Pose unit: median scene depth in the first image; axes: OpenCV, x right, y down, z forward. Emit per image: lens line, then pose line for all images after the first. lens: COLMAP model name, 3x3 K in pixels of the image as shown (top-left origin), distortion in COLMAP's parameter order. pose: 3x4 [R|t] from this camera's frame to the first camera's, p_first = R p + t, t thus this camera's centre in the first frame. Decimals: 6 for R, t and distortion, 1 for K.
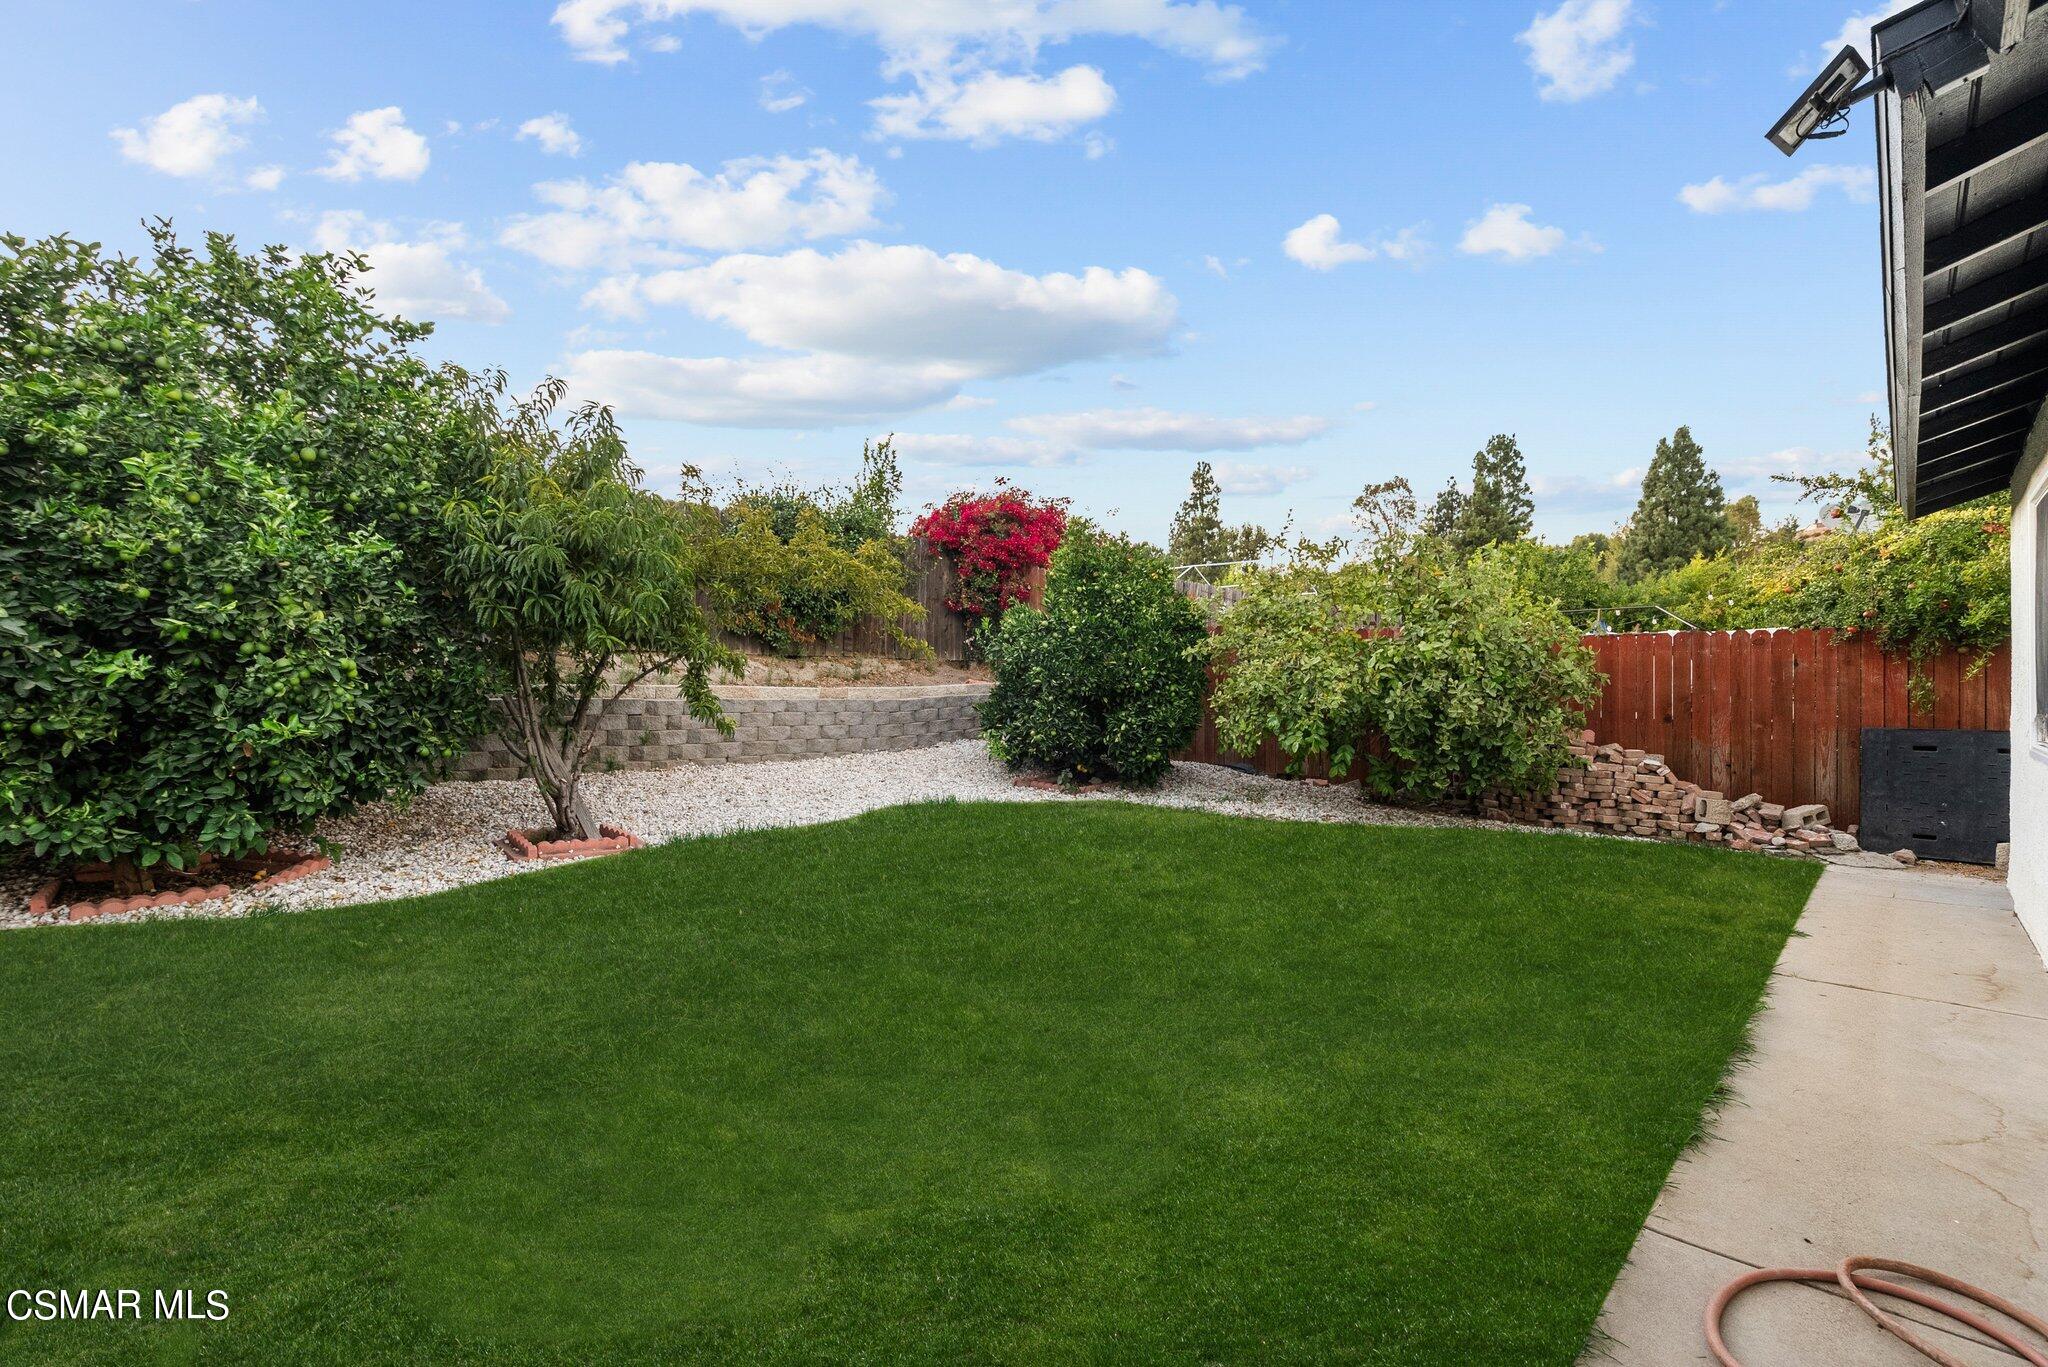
lens RADIAL K [[931.3, 0, 1022.9], [0, 931.3, 692.3], [0, 0, 1]] dist [-0.001832, 0.000422]
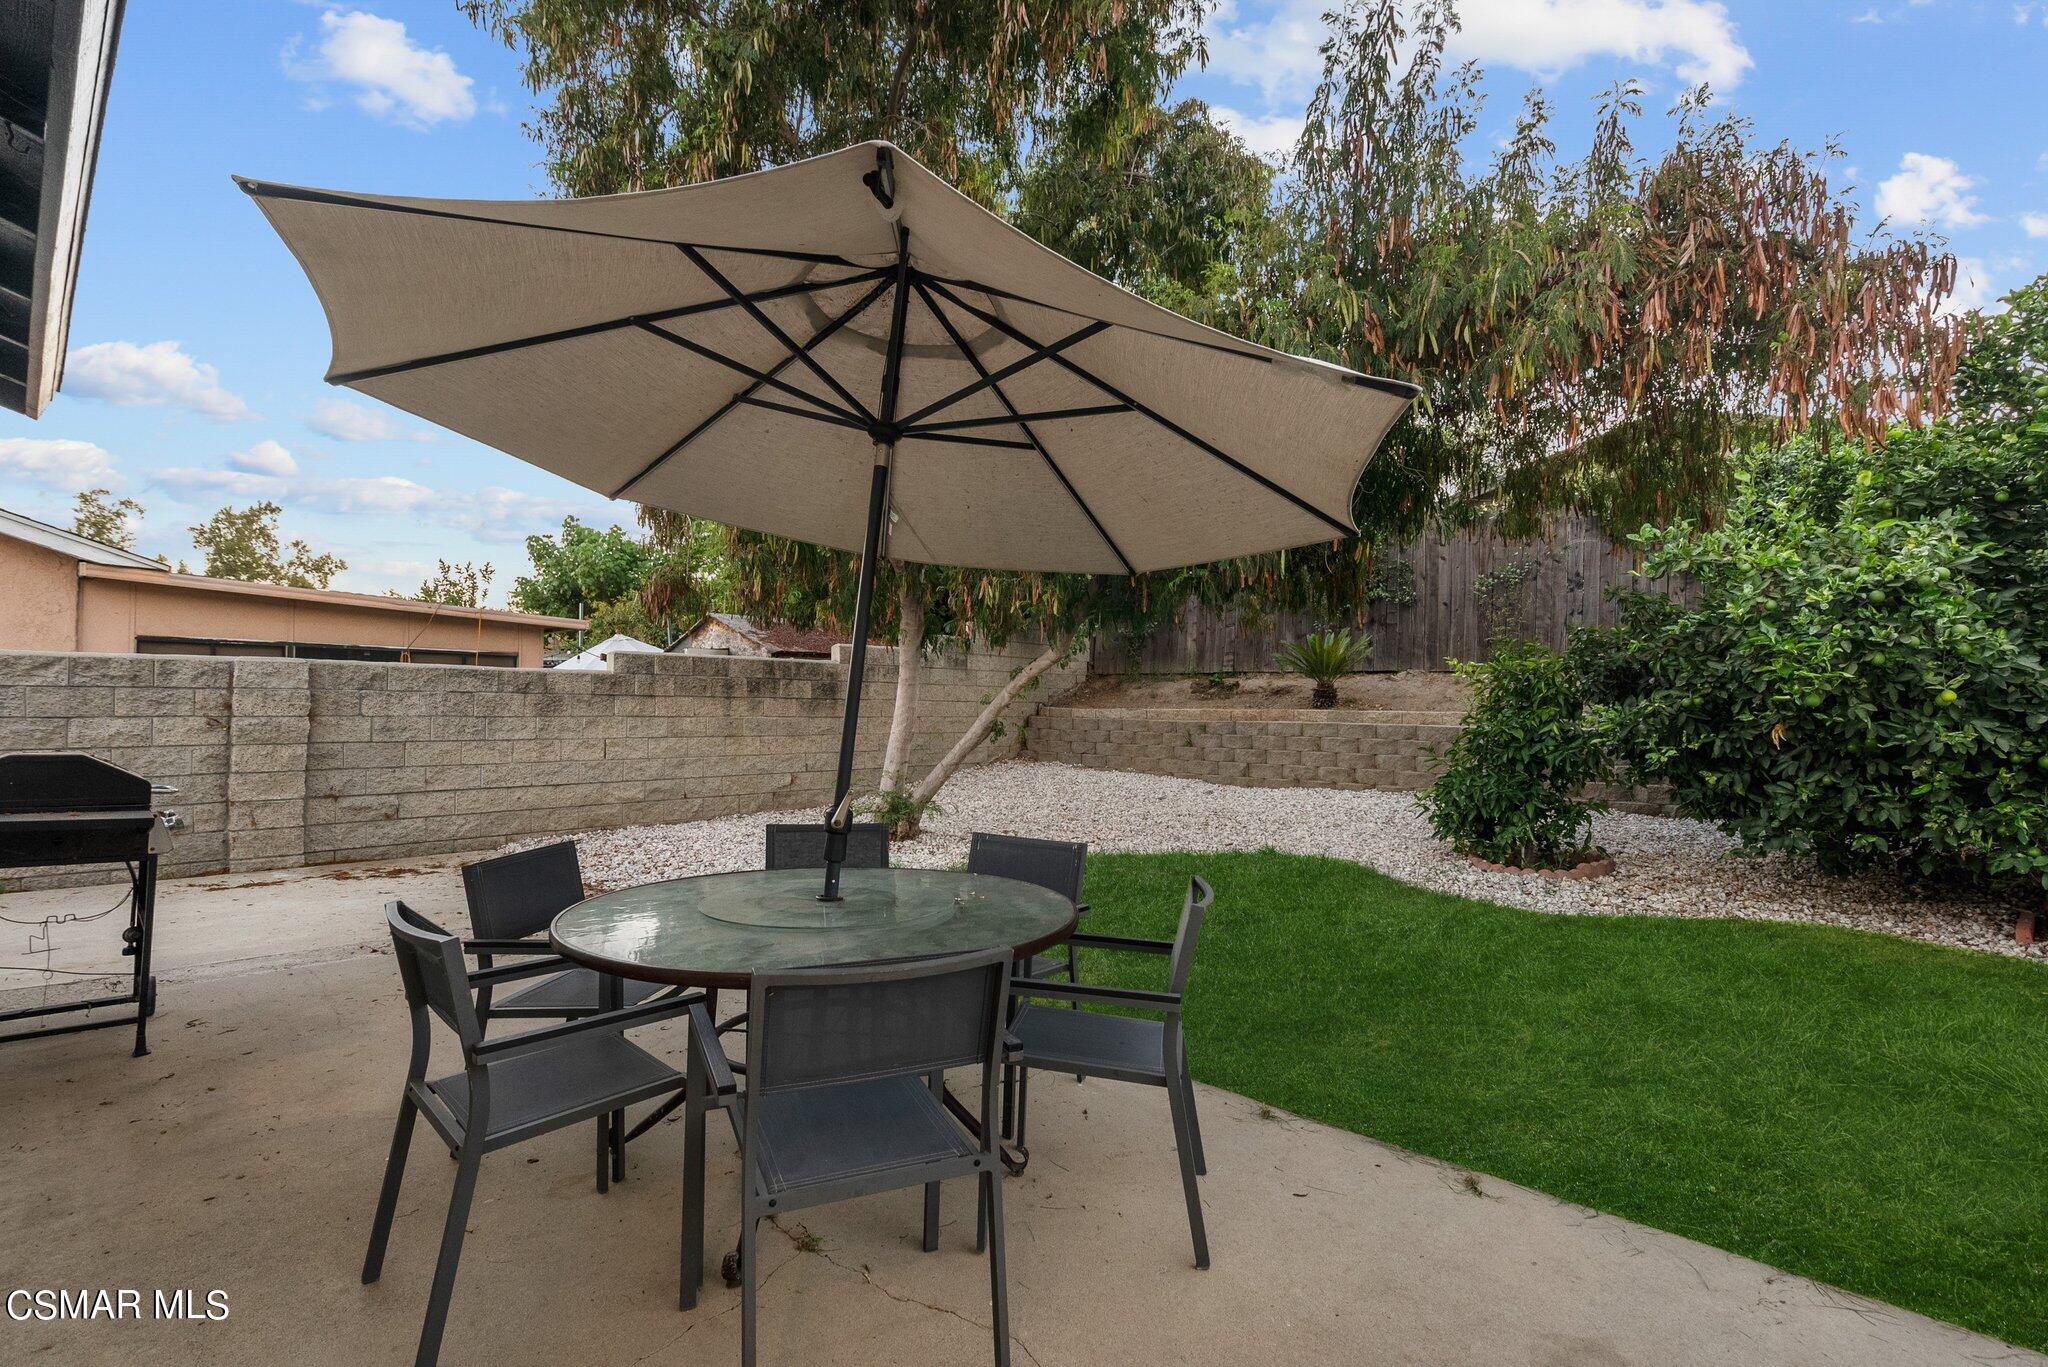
lens RADIAL K [[937.6, 0, 1026.1], [0, 937.6, 695.3], [0, 0, 1]] dist [0.000022, 0.001219]
pose [[0.015393, -0.017722, -0.999724, -0.029231], [-0.012857, 0.999757, -0.017920, -0.000839], [0.999799, 0.013130, 0.015161, -0.076402]]
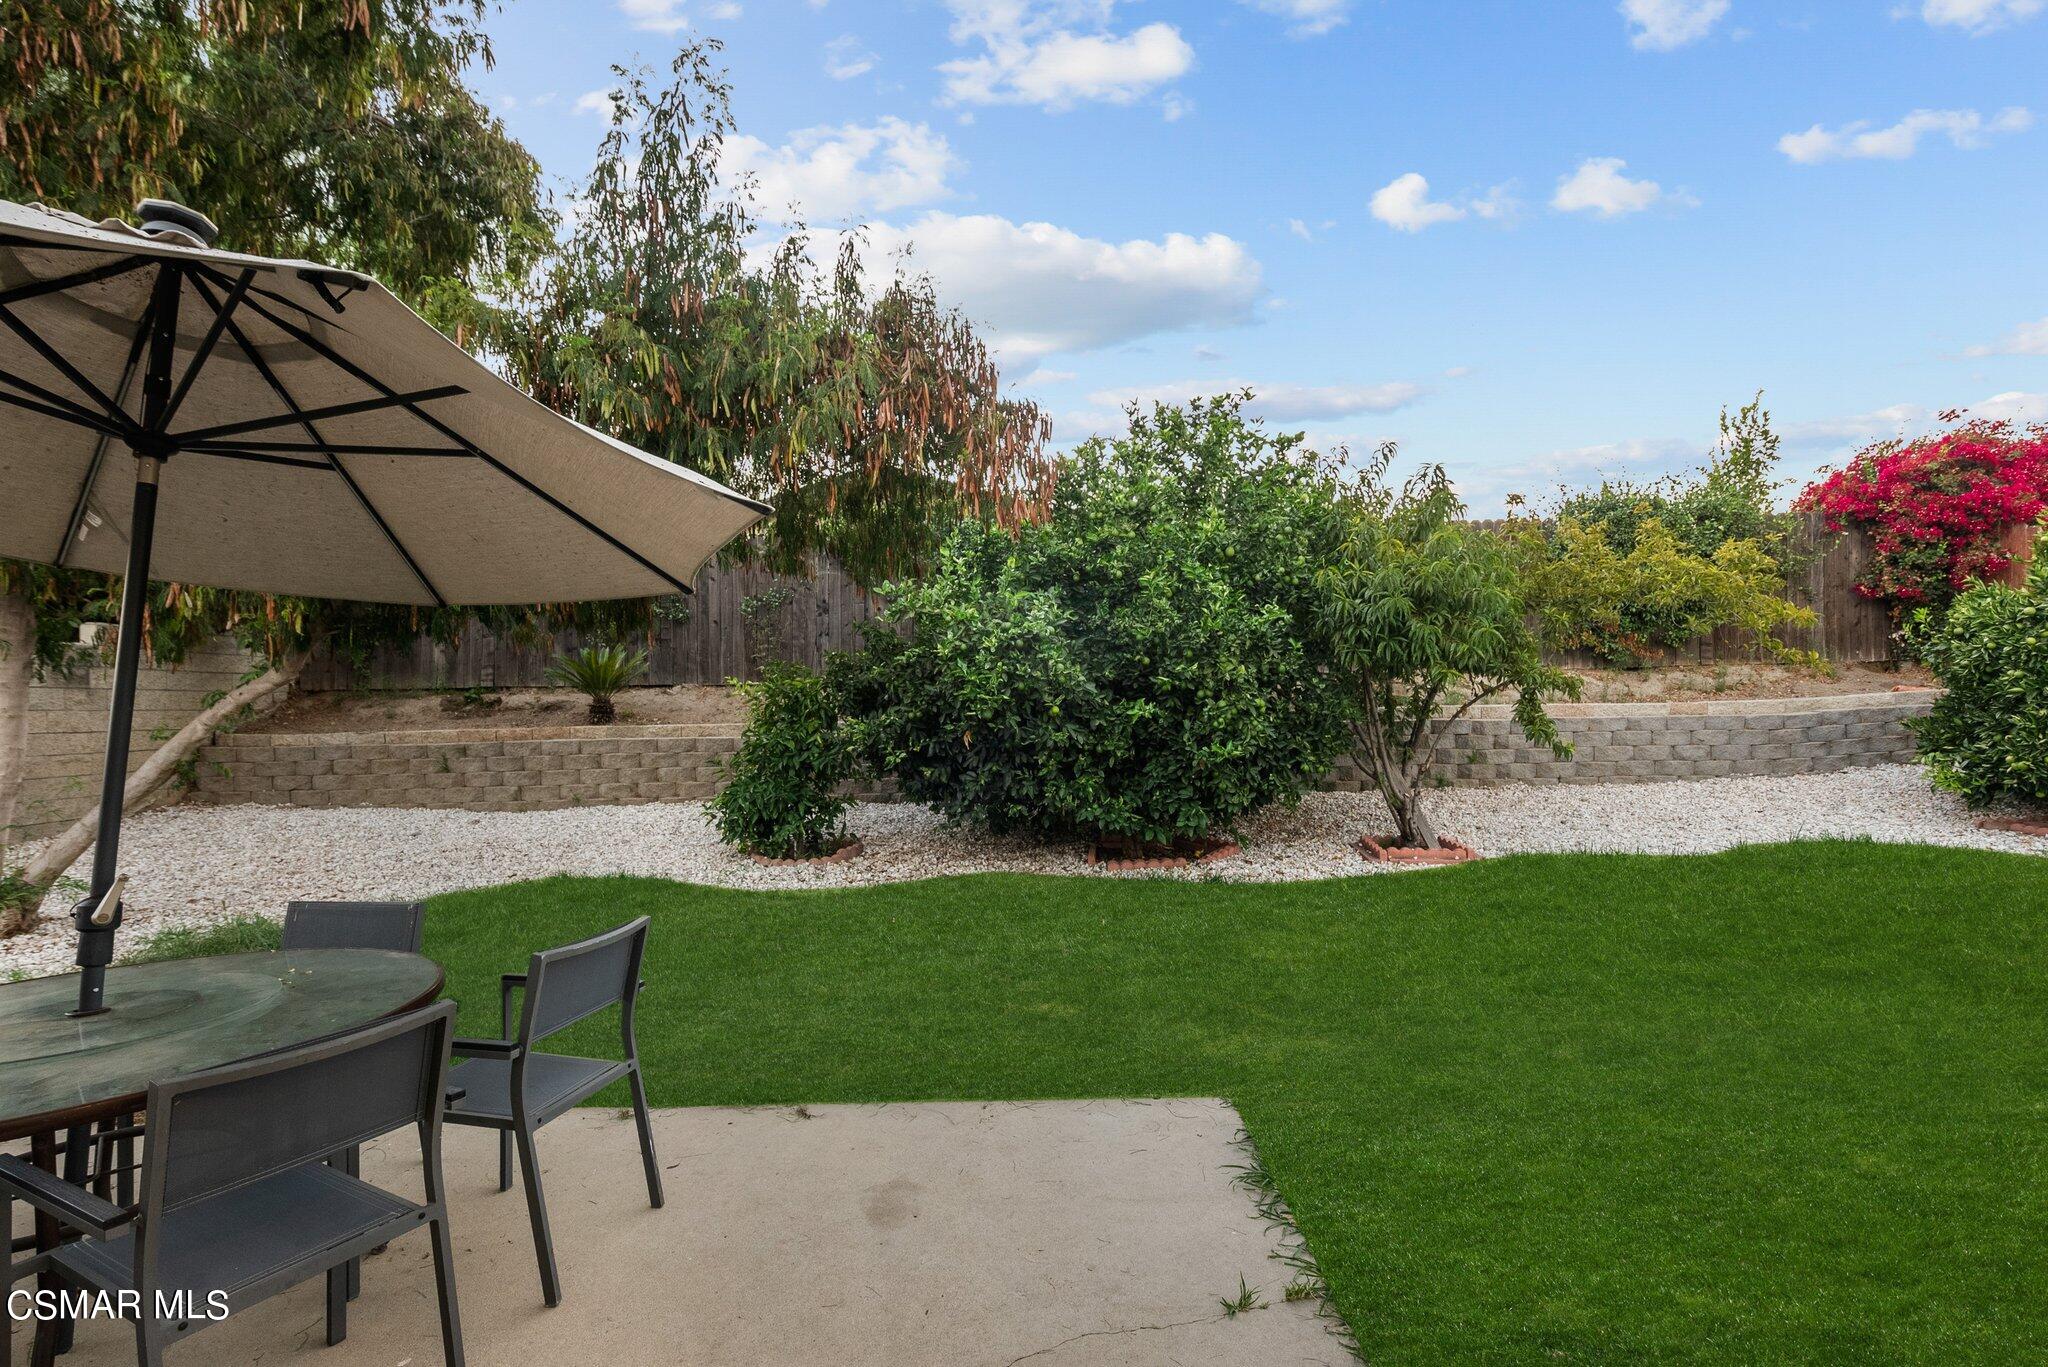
lens RADIAL K [[955.3, 0, 1020.8], [0, 955.3, 703.9], [0, 0, 1]] dist [0.000845, 0.001395]
pose [[0.689531, -0.023322, -0.723881, 0.028262], [0.023101, 0.999681, -0.010202, -0.015130], [0.723888, -0.009688, 0.689850, -0.141218]]
